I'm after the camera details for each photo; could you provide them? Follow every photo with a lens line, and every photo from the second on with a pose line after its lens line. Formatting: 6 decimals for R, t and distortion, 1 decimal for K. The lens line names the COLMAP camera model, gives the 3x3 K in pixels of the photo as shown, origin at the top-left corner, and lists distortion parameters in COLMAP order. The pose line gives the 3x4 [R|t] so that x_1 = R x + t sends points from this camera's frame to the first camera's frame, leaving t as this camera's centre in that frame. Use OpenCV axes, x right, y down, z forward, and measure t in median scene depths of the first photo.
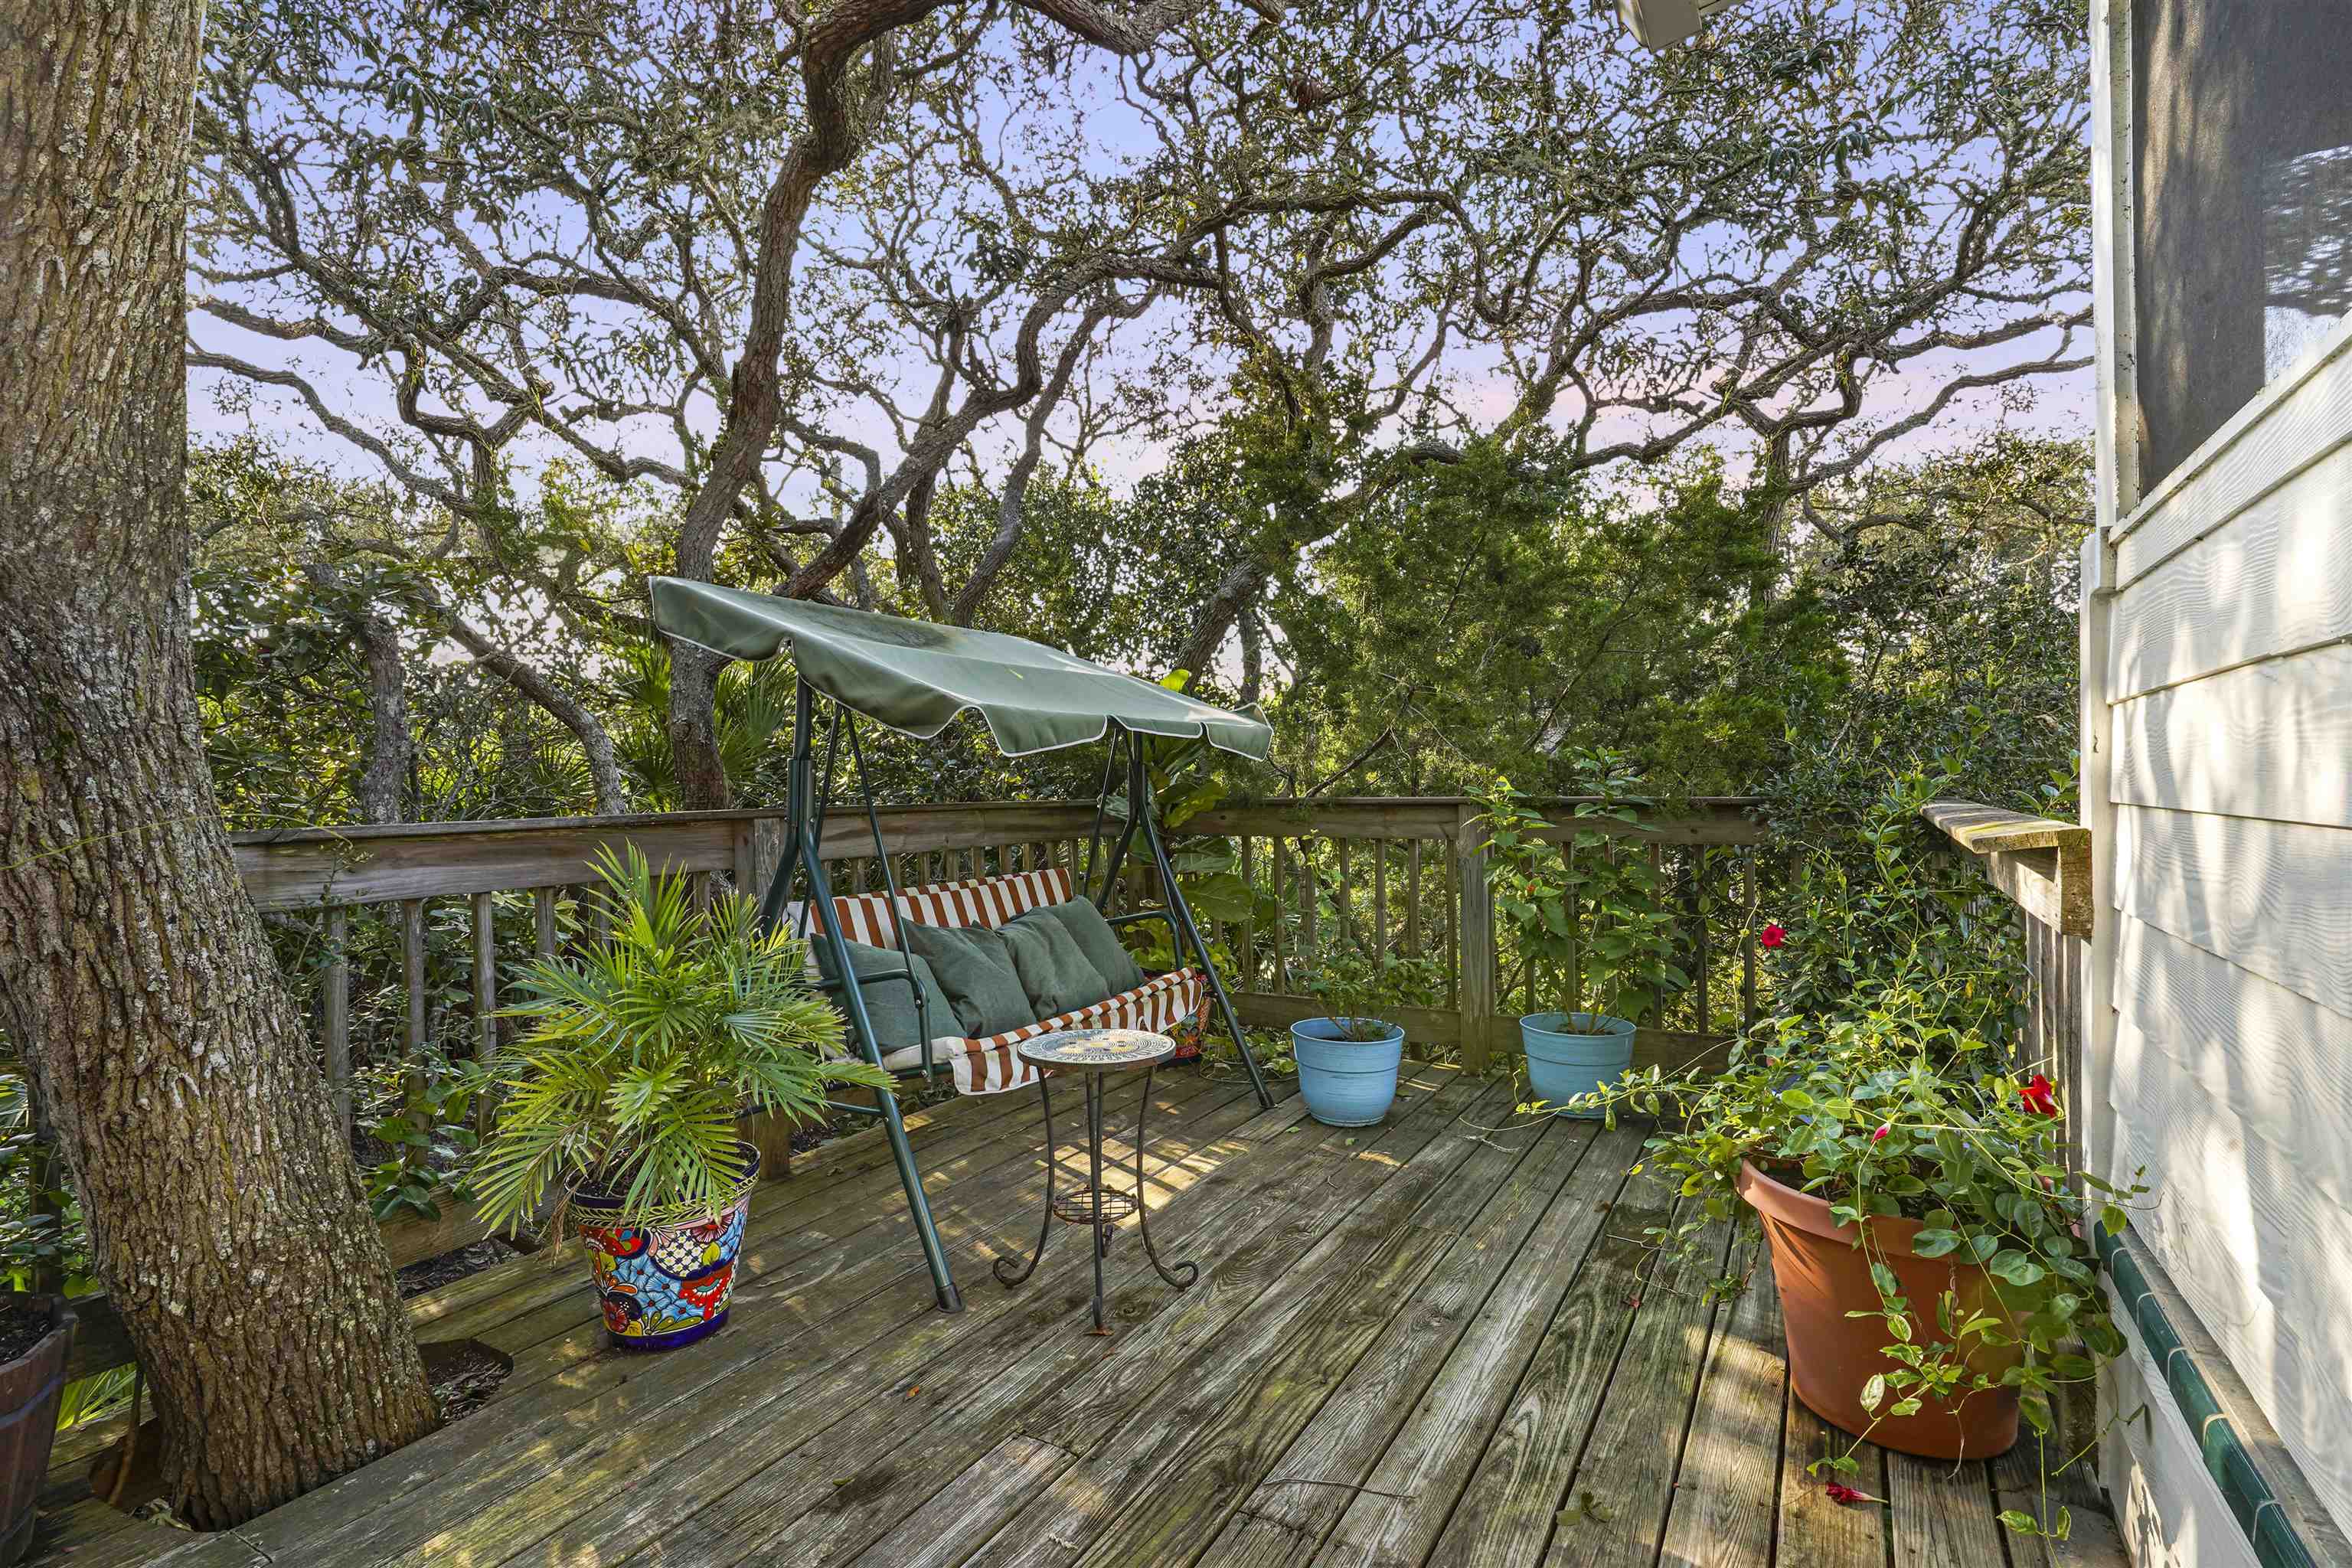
lens RADIAL K [[1140.3, 0, 1175.5], [0, 1140.3, 792.9], [0, 0, 1]] dist [-0.004809, 0.004504]
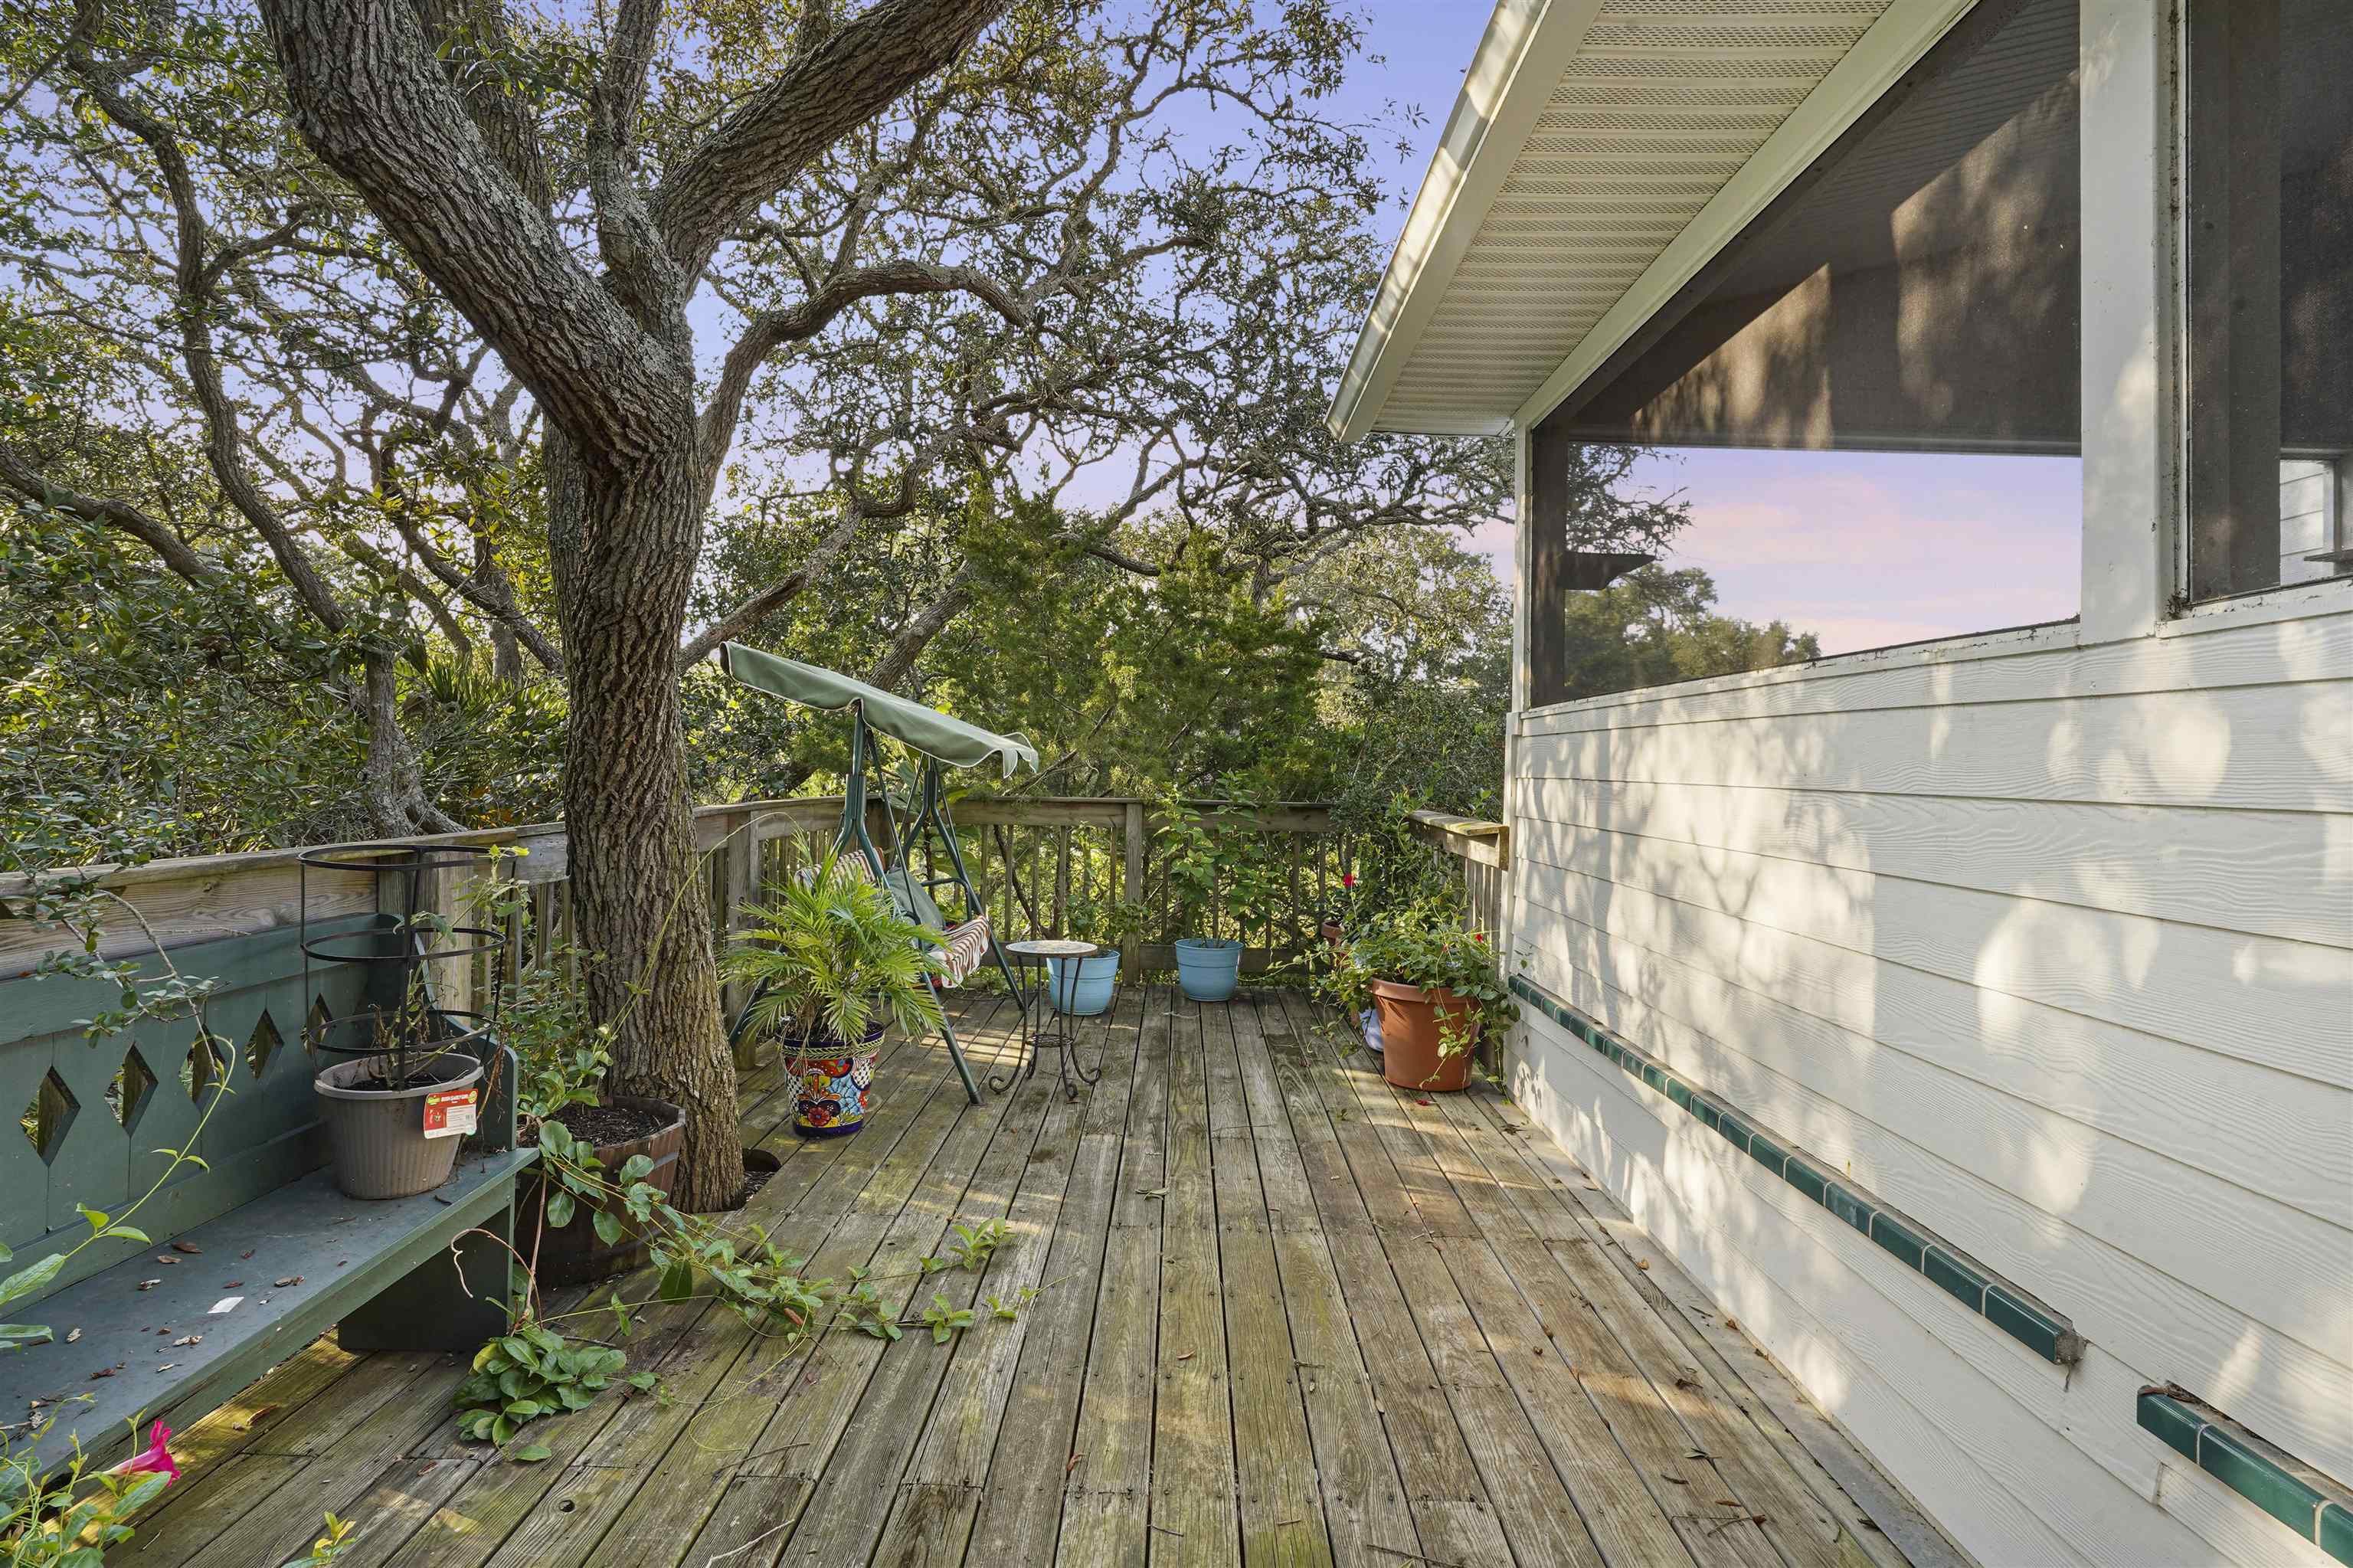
lens RADIAL K [[1150.5, 0, 1175.0], [0, 1150.5, 773.9], [0, 0, 1]] dist [-0.008807, 0.005936]
pose [[0.879125, 0.025436, 0.475913, -0.926650], [-0.024384, 0.999667, -0.008386, -0.039036], [-0.475968, -0.004232, 0.879452, -0.776702]]
